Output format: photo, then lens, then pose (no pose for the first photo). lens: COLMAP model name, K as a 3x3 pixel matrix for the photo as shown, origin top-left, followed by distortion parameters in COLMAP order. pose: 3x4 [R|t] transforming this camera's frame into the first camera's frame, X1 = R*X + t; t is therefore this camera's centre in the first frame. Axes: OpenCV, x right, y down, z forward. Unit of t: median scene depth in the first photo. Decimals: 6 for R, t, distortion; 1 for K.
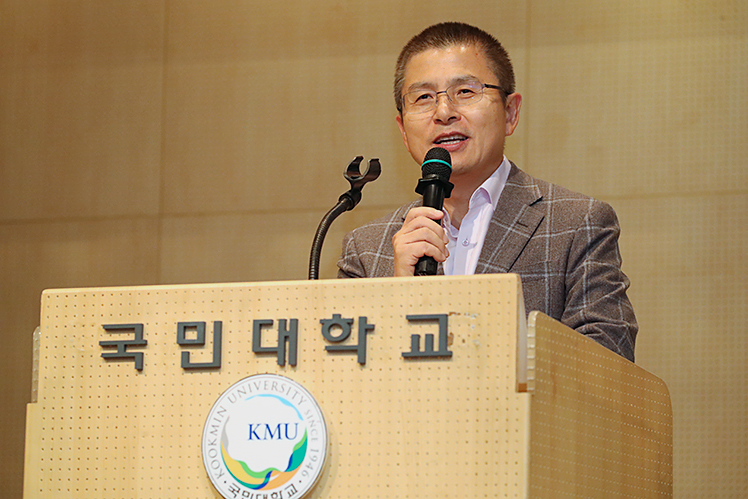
lens RADIAL K [[3302.7, 0, 386.4], [0, 3302.7, 177.5], [0, 0, 1]] dist [0.731490, 0.000000]
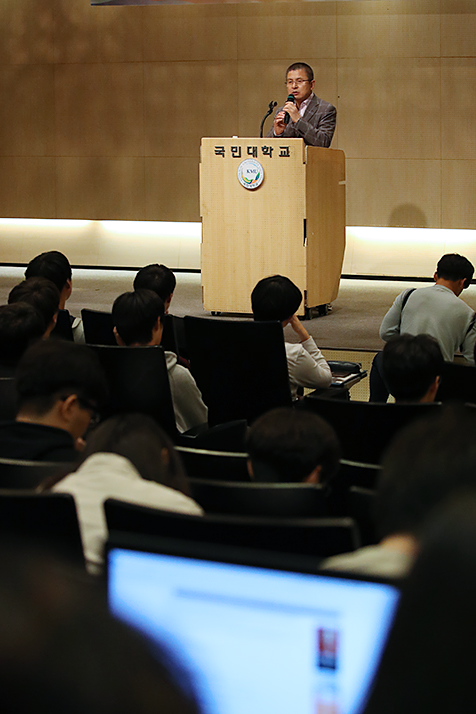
lens RADIAL K [[1983.7, 0, 238.7], [0, 1983.7, 357.4], [0, 0, 1]] dist [-0.346658, 0.000000]
pose [[0.995829, -0.010697, -0.090613, 0.191814], [0.034521, 0.963451, 0.265653, -0.401494], [0.084459, -0.267673, 0.959801, -1.693726]]
